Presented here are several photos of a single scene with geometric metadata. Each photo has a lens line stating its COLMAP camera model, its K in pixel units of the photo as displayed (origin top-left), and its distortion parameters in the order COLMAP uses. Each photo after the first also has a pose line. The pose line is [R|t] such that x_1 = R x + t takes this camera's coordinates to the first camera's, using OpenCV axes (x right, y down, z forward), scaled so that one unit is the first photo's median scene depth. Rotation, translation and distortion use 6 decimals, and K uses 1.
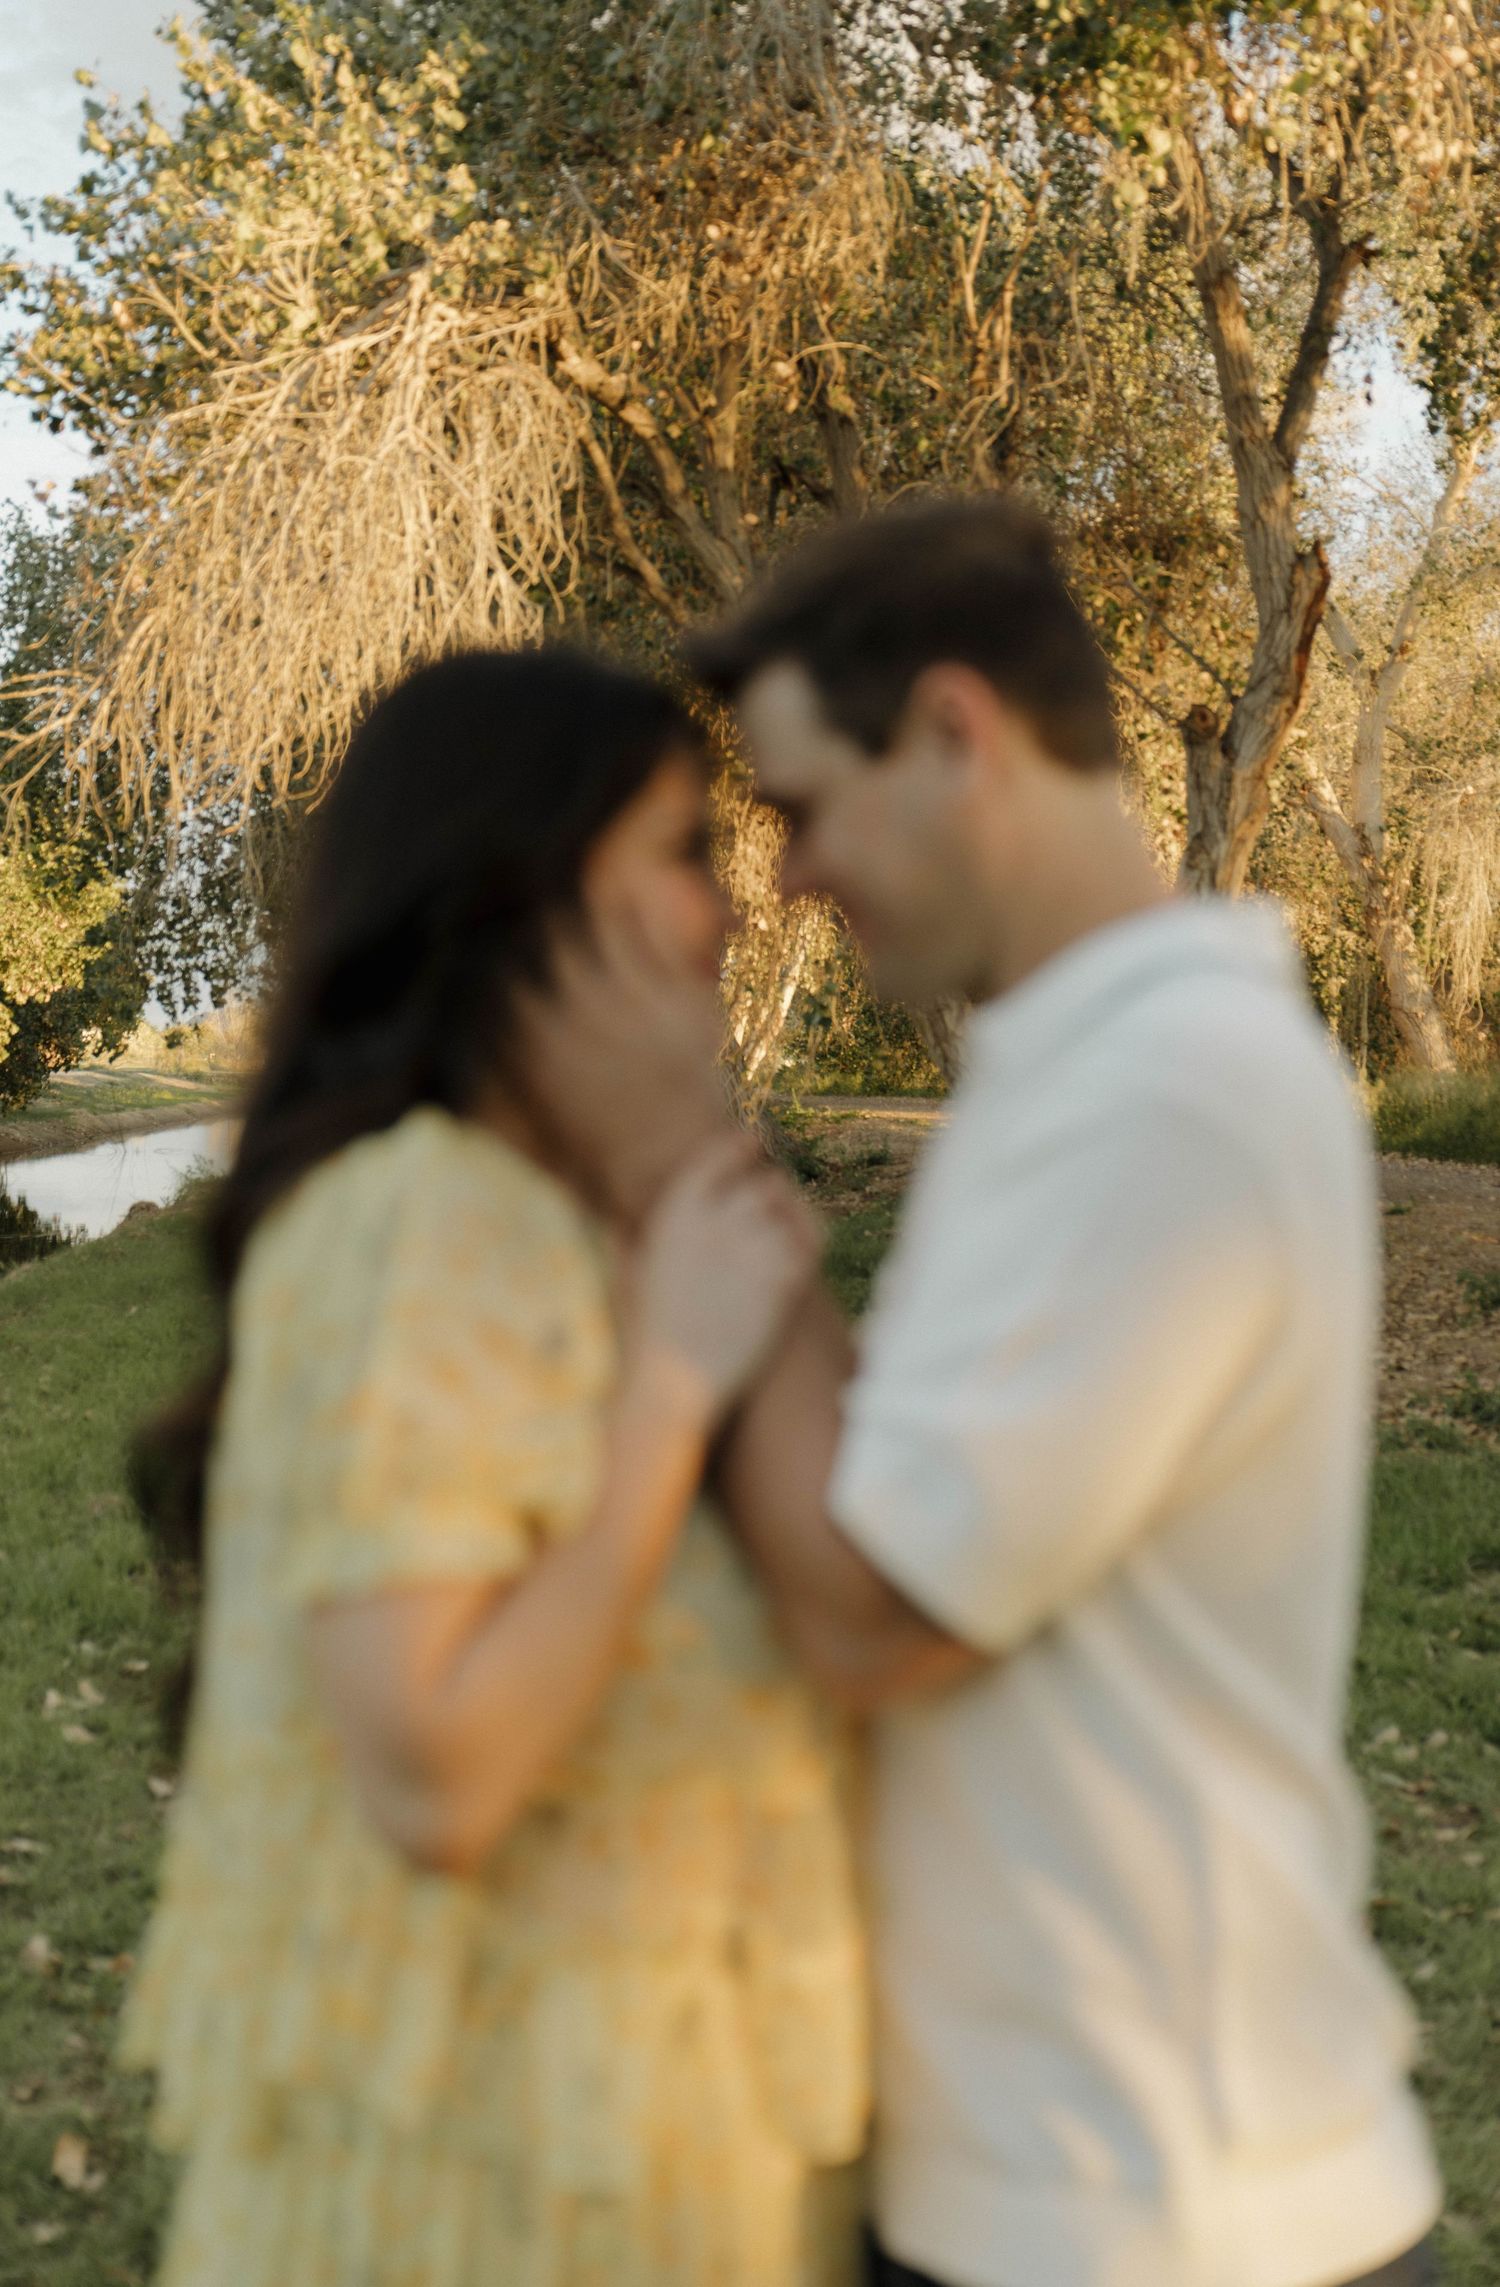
lens RADIAL K [[3211.0, 0, 698.2], [0, 3211.0, 1070.7], [0, 0, 1]] dist [-0.030243, 0.000000]
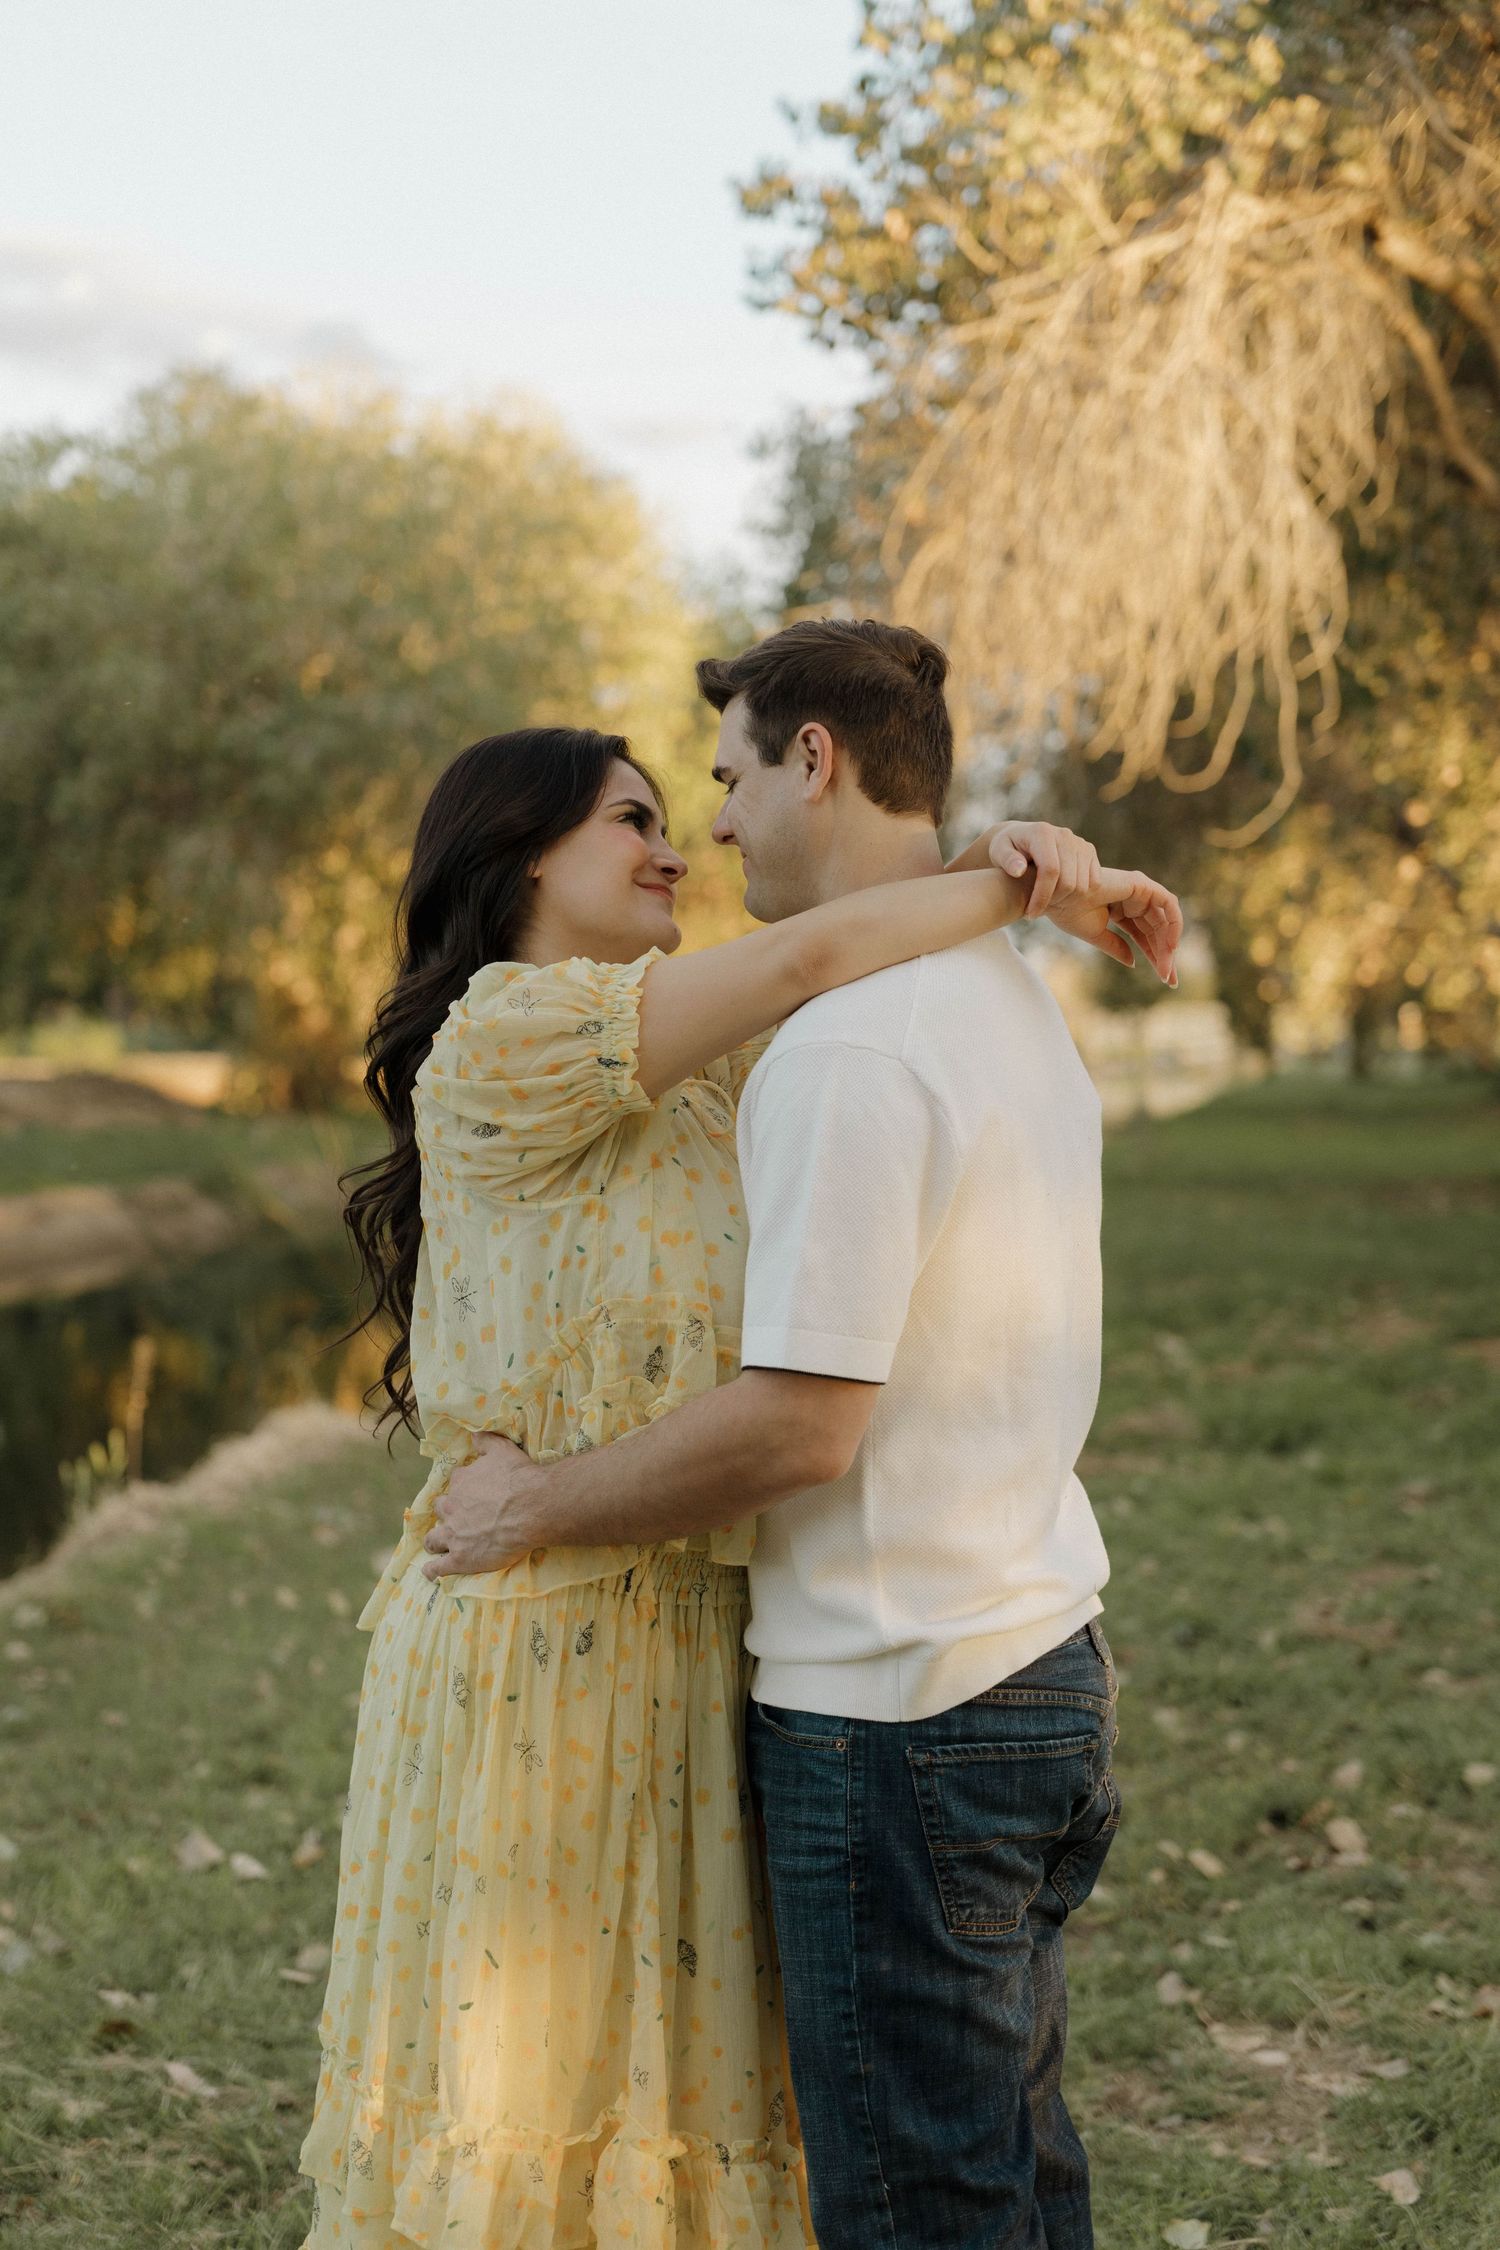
lens RADIAL K [[3879.9, 0, 755.1], [0, 3879.9, 1116.8], [0, 0, 1]] dist [0.170559, 0.000000]
pose [[0.975966, 0.000100, -0.217924, 0.028750], [0.004458, 0.999781, 0.020427, 0.000927], [0.217878, -0.020908, 0.975752, -0.132591]]
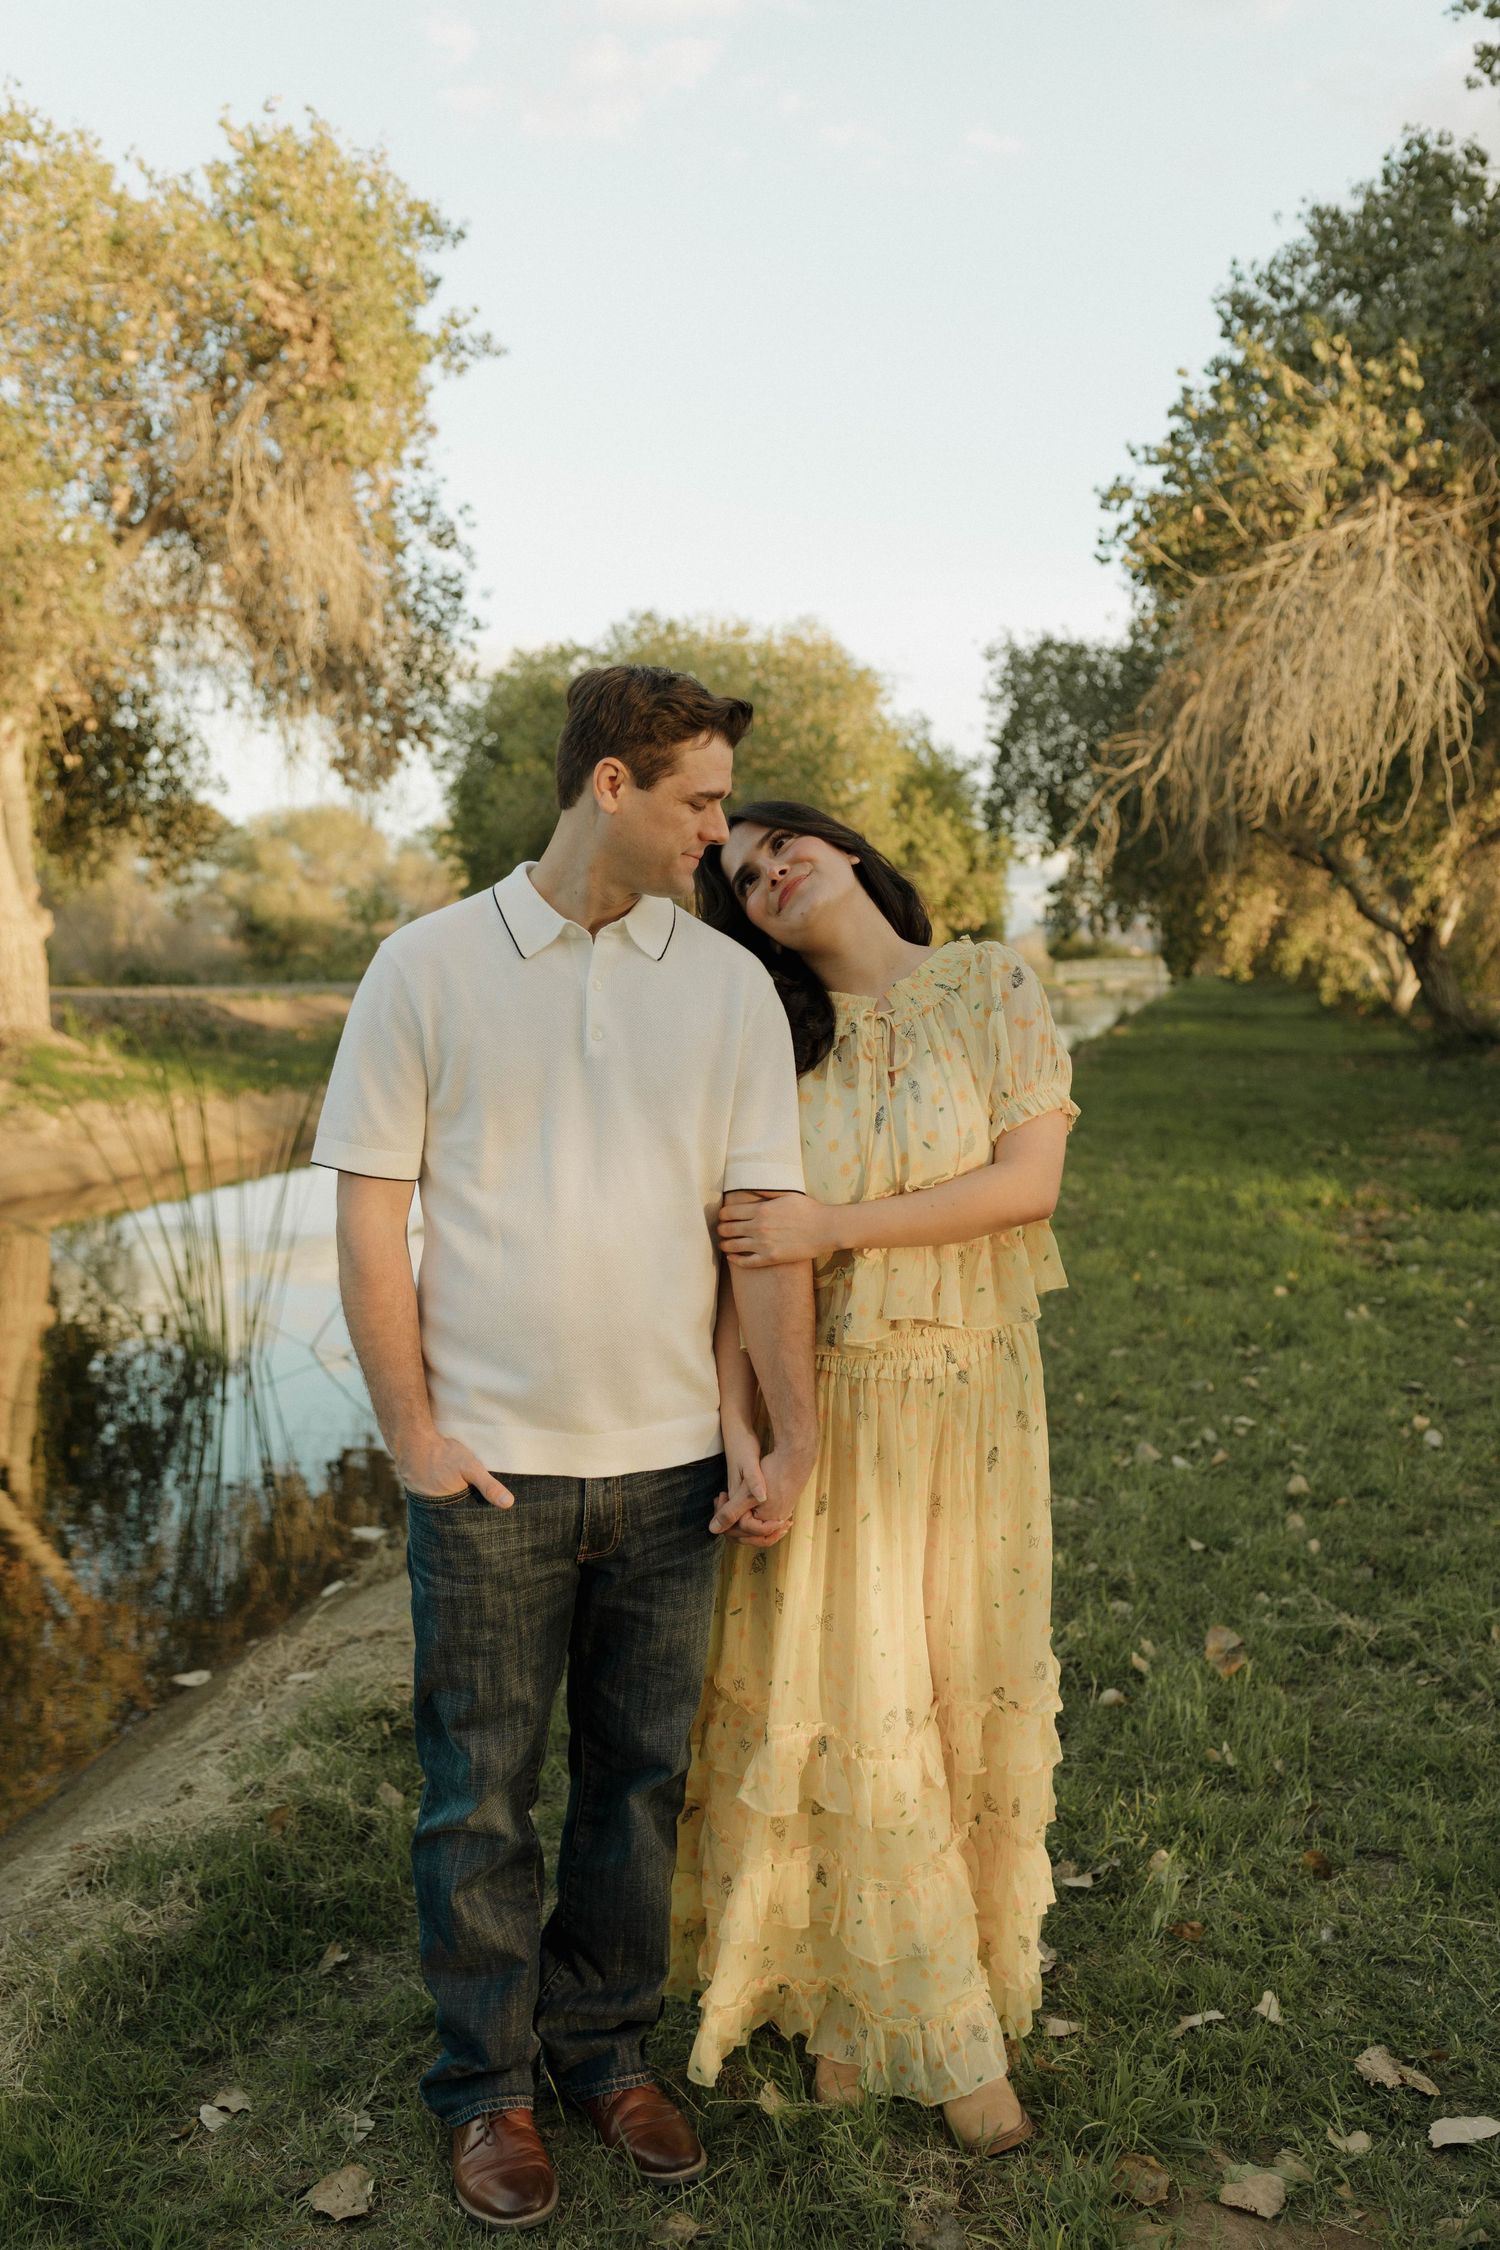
lens RADIAL K [[2006.4, 0, 755.2], [0, 2006.4, 1127.9], [0, 0, 1]] dist [-0.009573, 0.016730]
pose [[0.964105, 0.027982, -0.264044, -0.115452], [-0.007603, 0.996933, 0.077888, 0.003075], [0.265413, -0.073085, 0.961361, -0.090369]]
